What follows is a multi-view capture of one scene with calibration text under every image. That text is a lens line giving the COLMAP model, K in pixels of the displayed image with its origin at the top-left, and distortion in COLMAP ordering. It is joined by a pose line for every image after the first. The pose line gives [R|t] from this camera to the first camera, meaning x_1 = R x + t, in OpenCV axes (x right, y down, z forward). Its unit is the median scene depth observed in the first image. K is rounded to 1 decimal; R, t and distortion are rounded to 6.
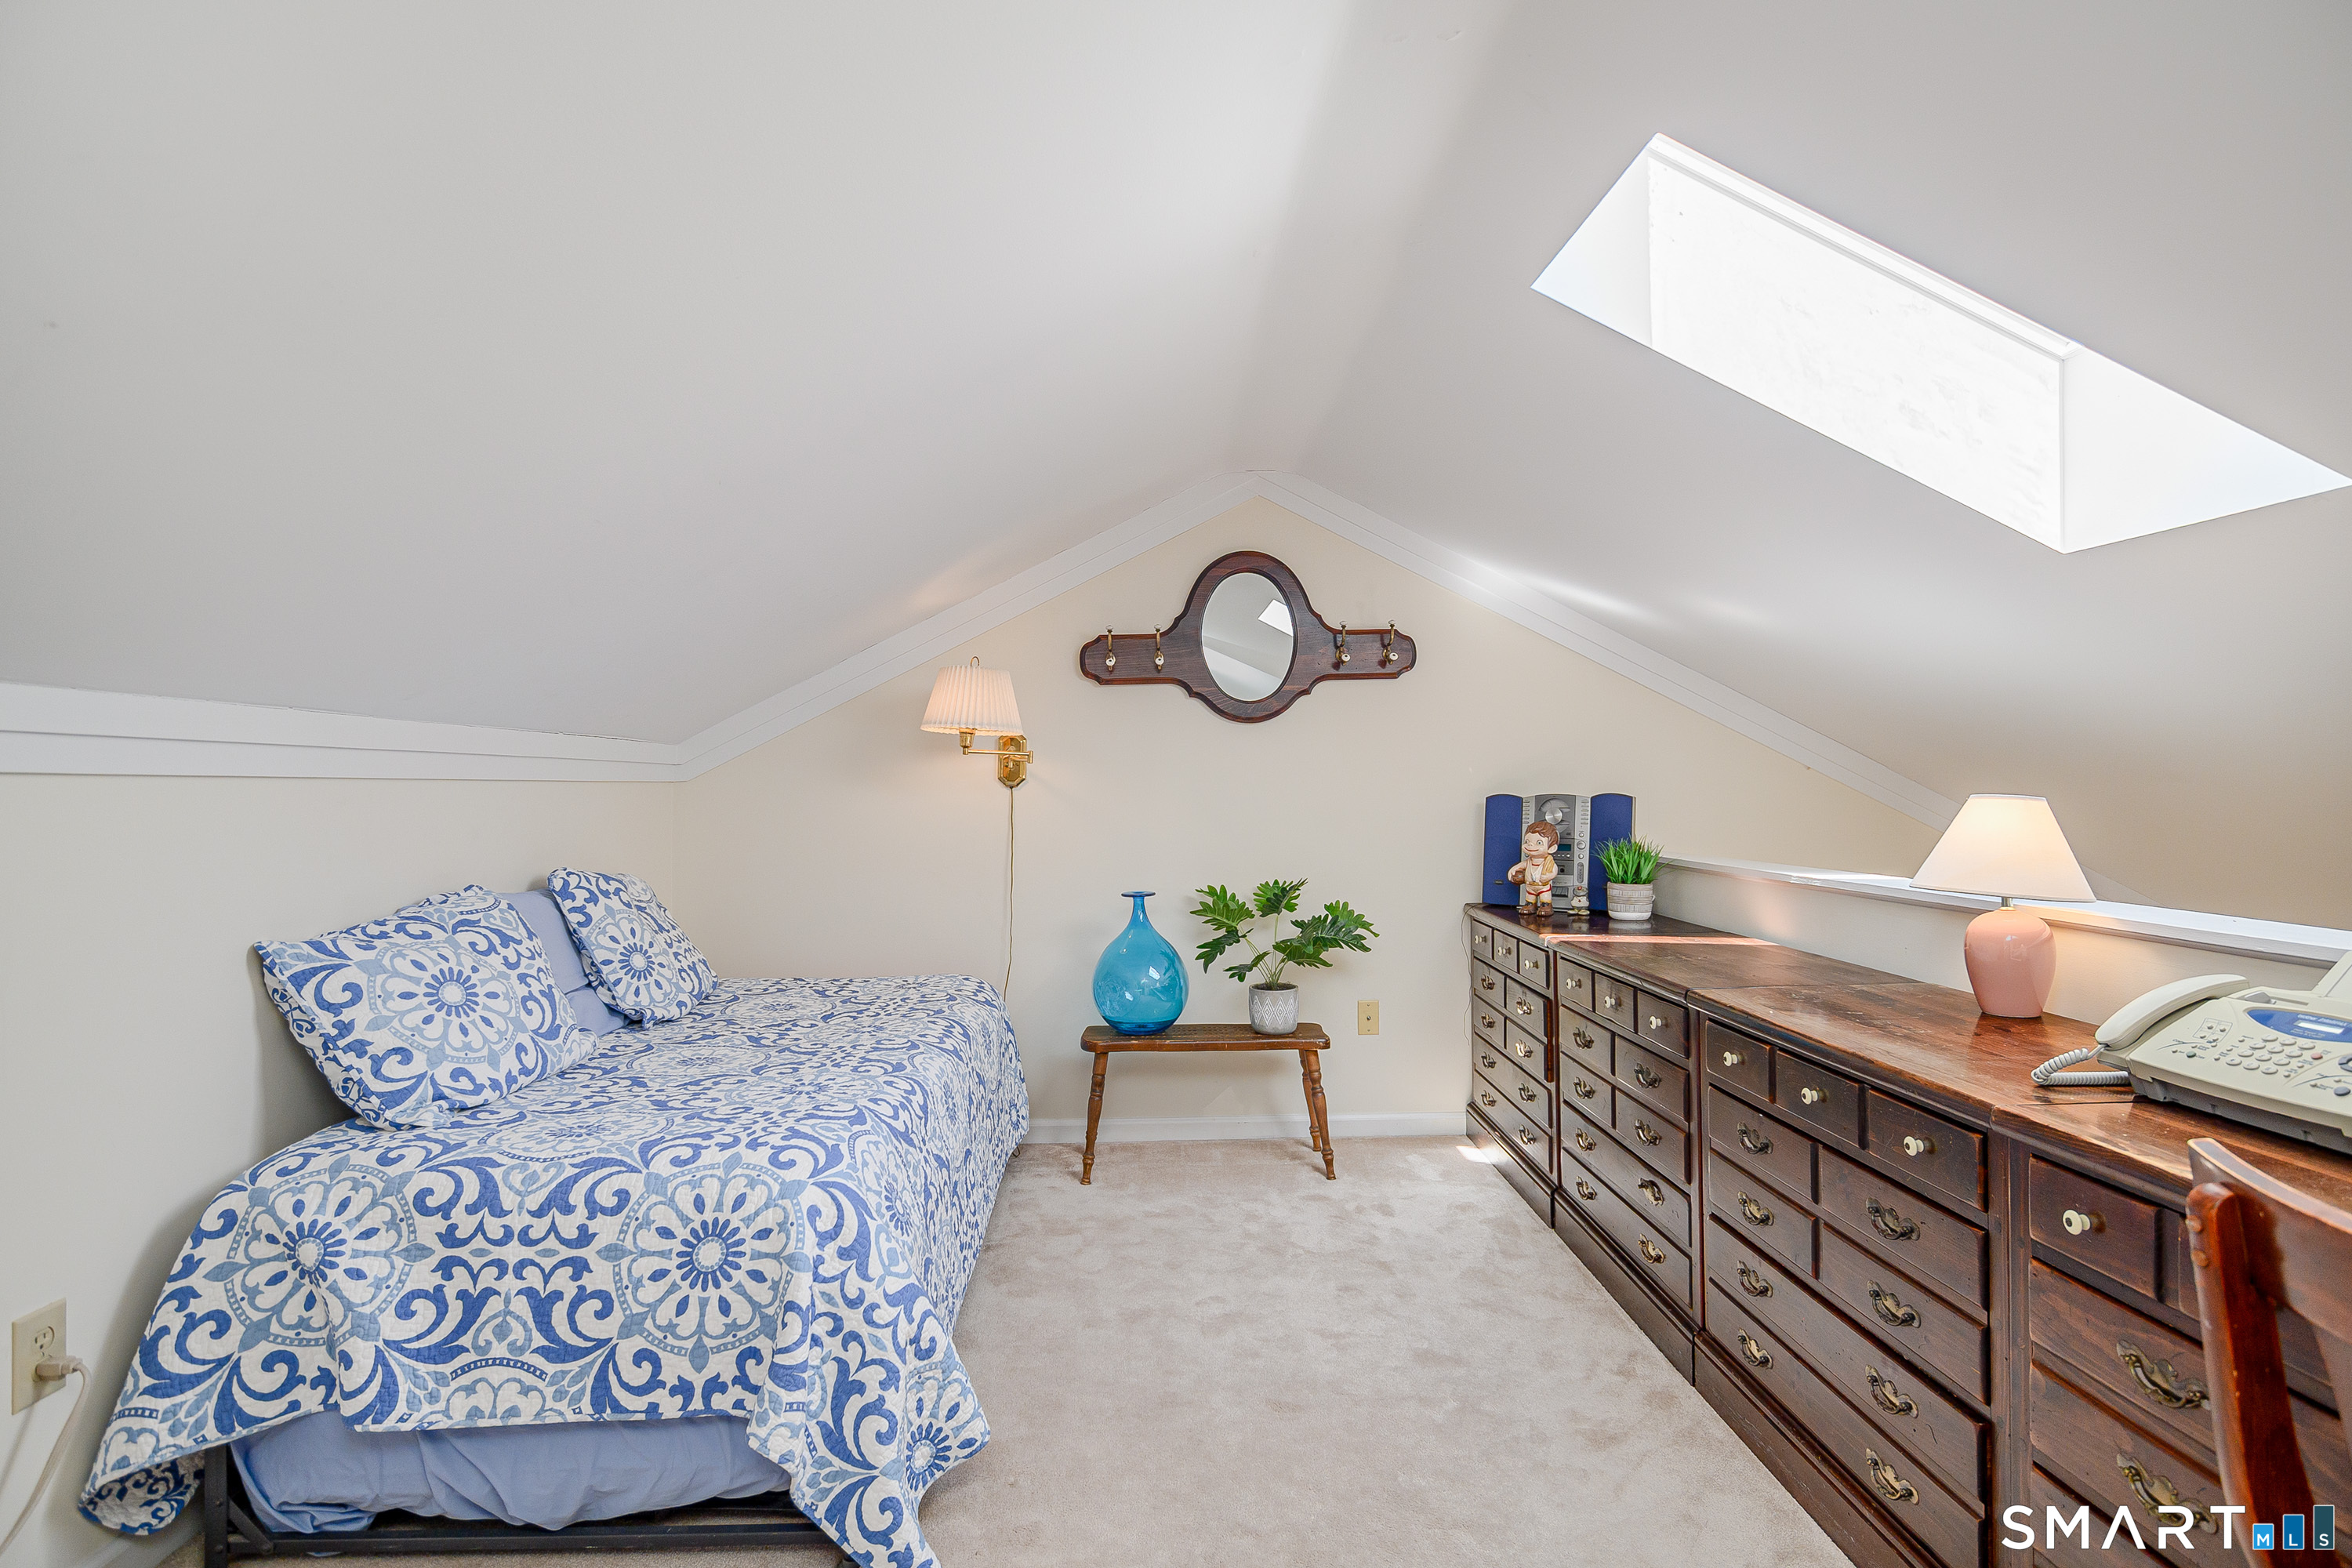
lens RADIAL K [[1207.3, 0, 1176.8], [0, 1207.3, 787.4], [0, 0, 1]] dist [0.001765, 0.000475]
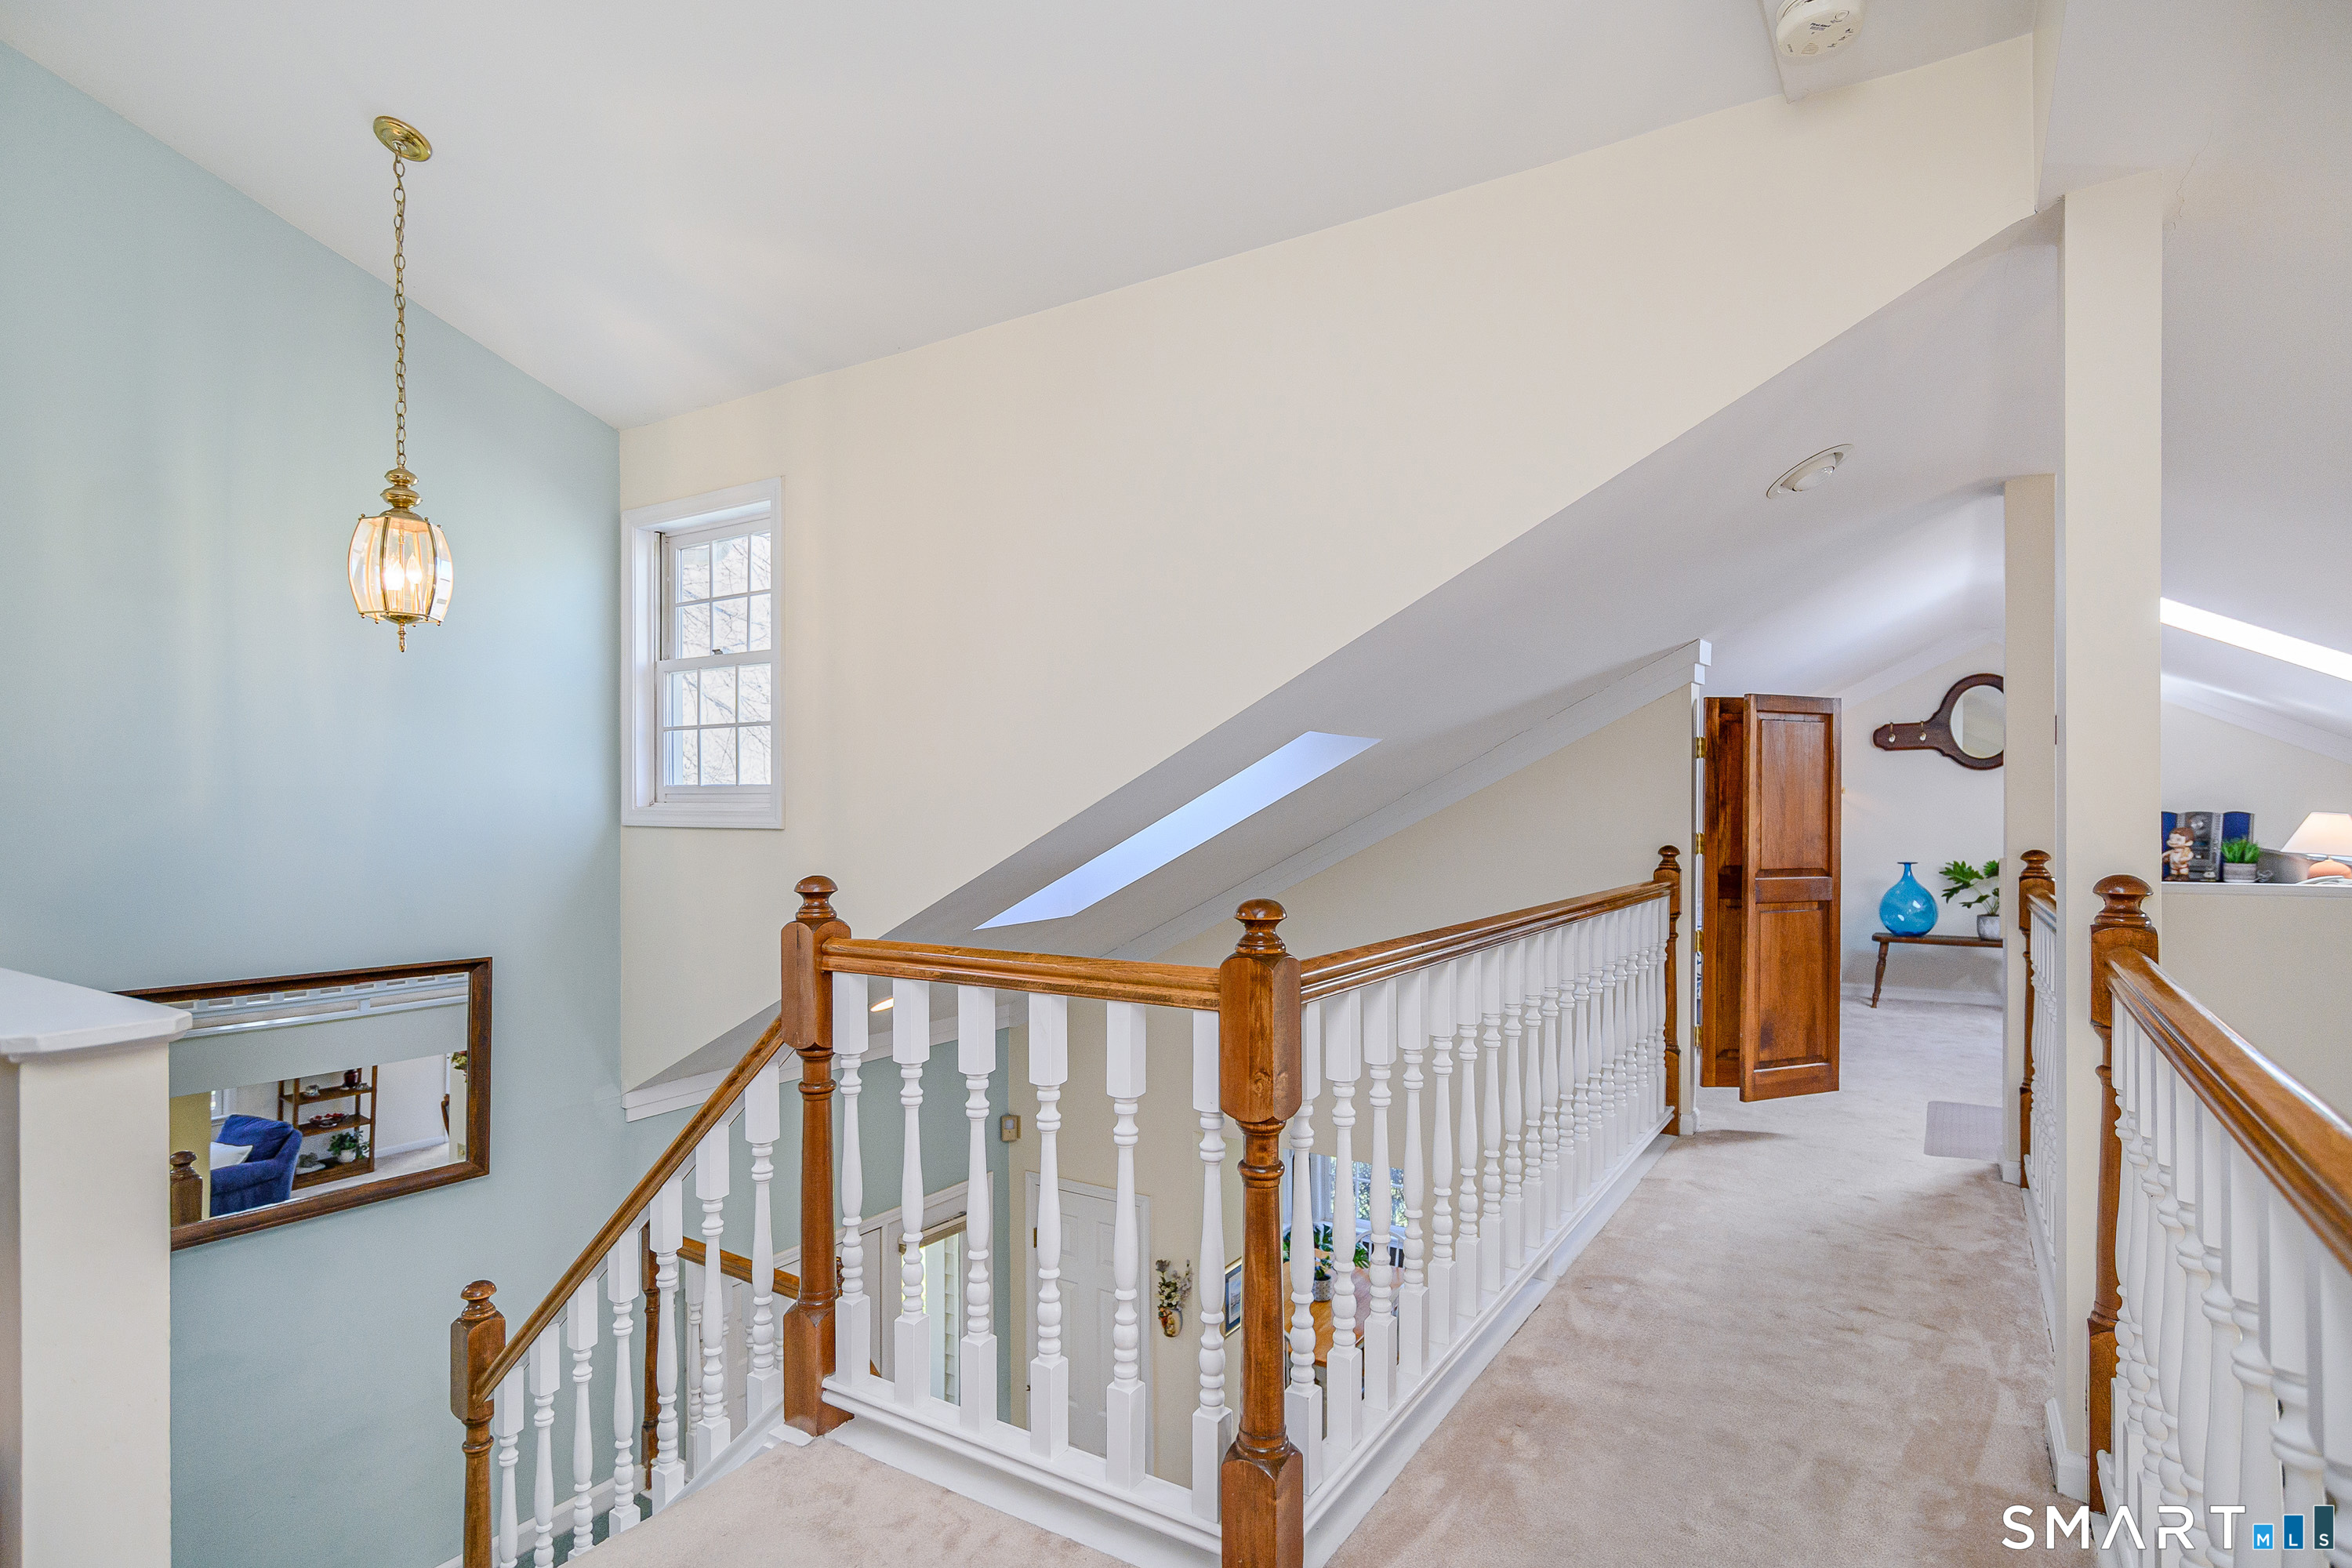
lens RADIAL K [[1207.3, 0, 1181.2], [0, 1207.3, 808.7], [0, 0, 1]] dist [0.001765, 0.000475]
pose [[0.821363, 0.005440, -0.570380, 0.112729], [-0.004883, 0.999985, 0.002506, 0.004465], [0.570385, 0.000727, 0.821377, -1.201146]]
